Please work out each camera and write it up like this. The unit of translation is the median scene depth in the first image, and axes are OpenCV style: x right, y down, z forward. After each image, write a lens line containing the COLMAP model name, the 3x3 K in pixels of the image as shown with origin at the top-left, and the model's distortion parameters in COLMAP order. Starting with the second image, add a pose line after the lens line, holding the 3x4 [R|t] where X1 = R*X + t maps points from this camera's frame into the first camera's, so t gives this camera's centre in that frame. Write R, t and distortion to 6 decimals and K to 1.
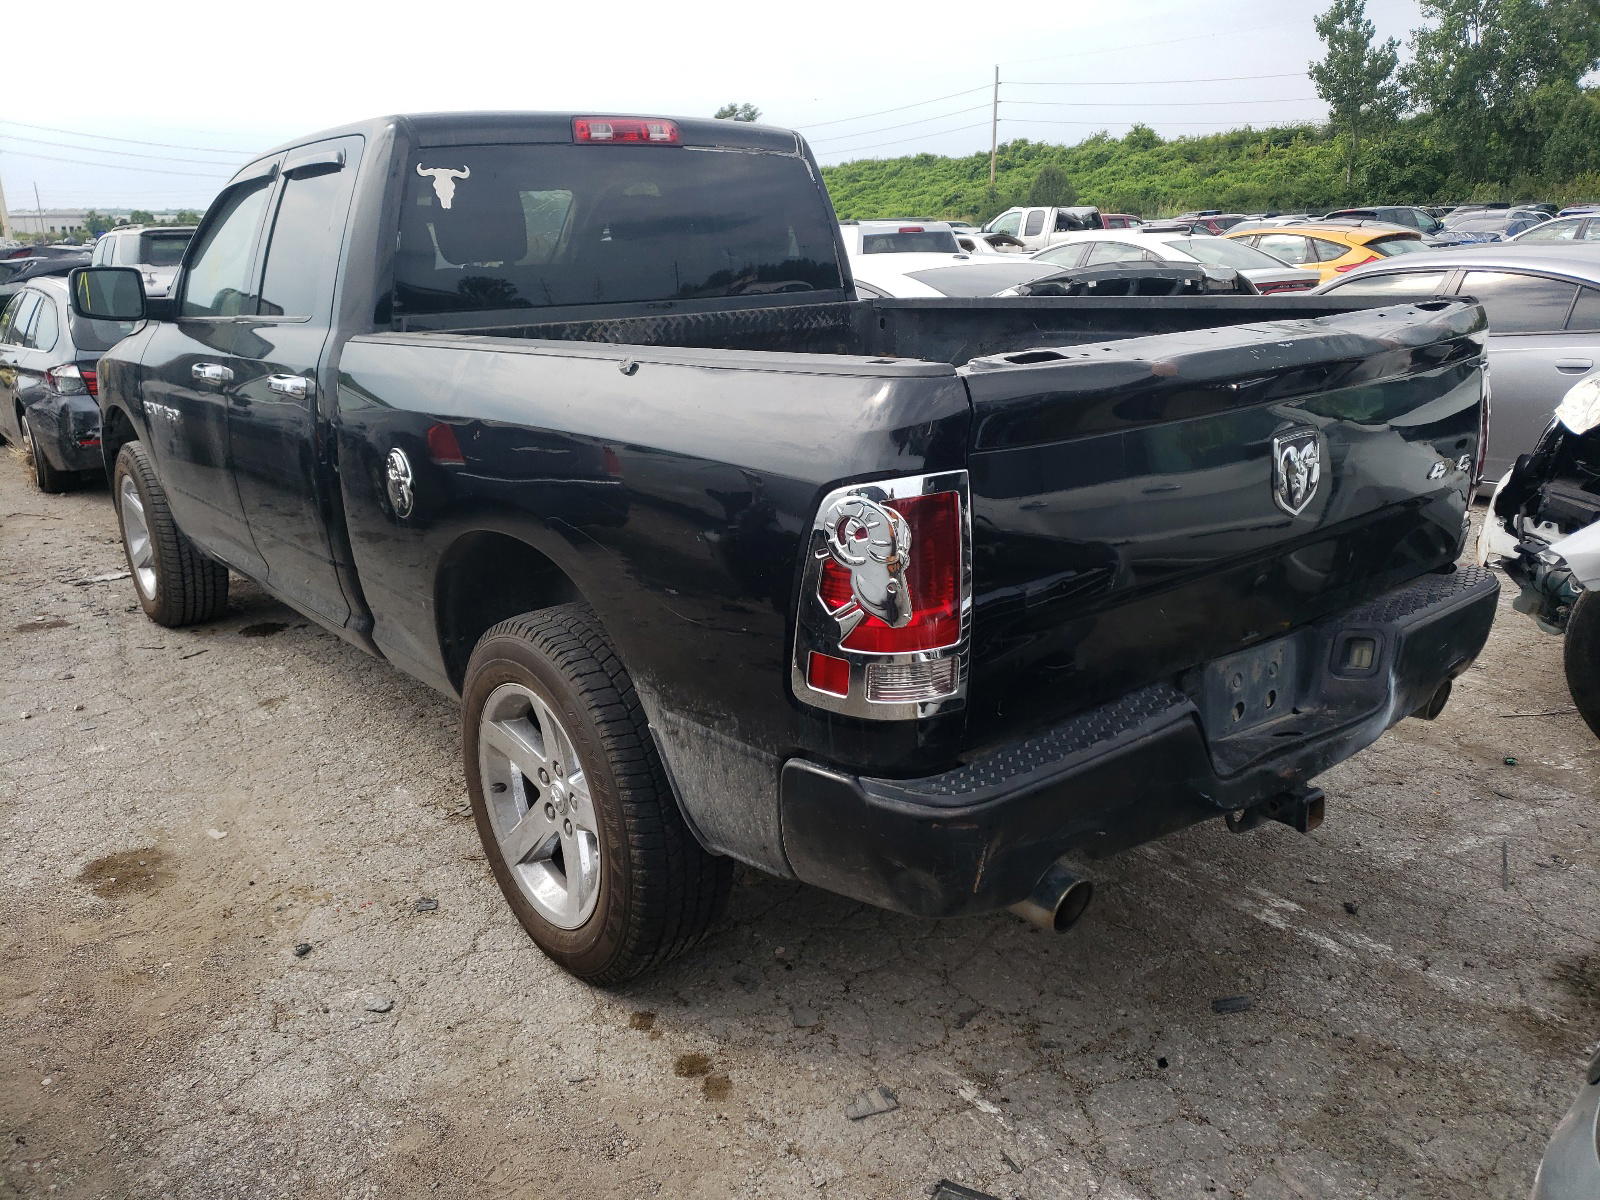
lens RADIAL K [[1198.4, 0, 800.0], [0, 1198.4, 600.0], [0, 0, 1]] dist [-0.006728, -0.003075]
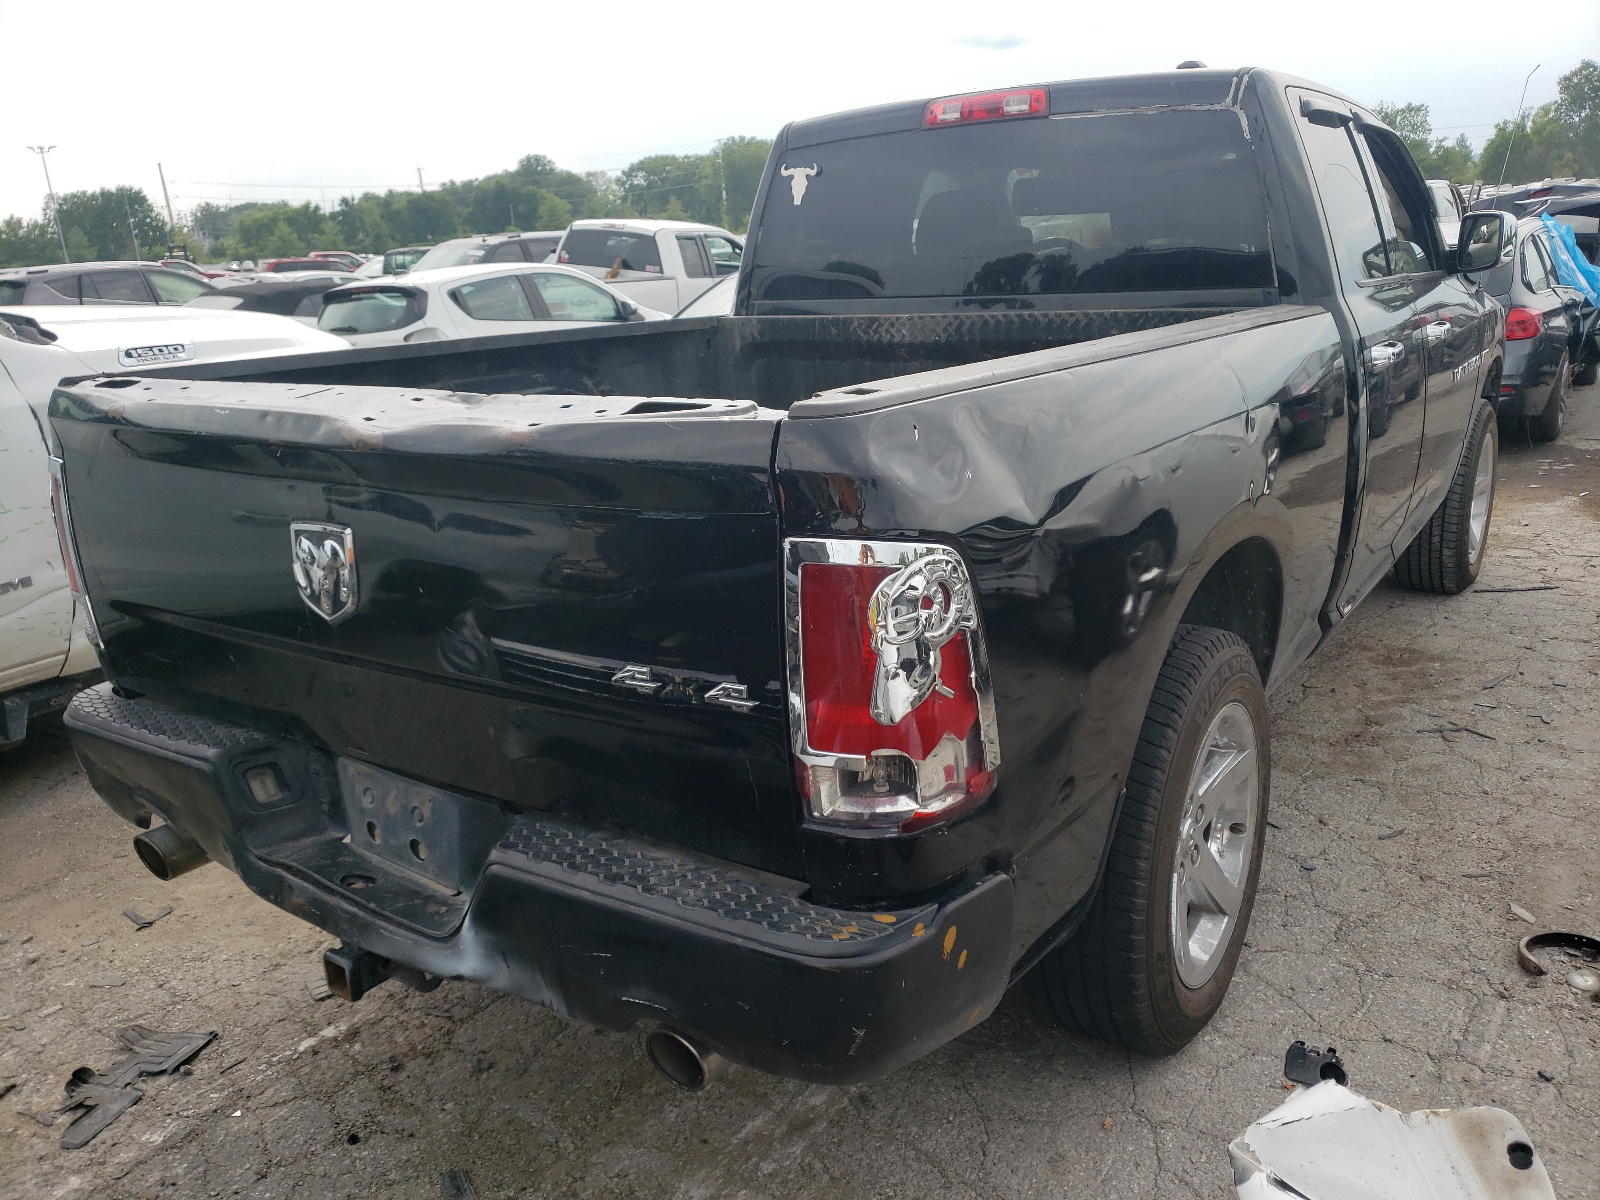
lens RADIAL K [[1228.9, 0, 800.0], [0, 1228.9, 600.0], [0, 0, 1]] dist [0.001611, 0.000949]
pose [[0.312152, 0.281361, -0.907412, 0.837270], [-0.231925, 0.948808, 0.214414, -0.223758], [0.921288, 0.143522, 0.361427, 0.642391]]
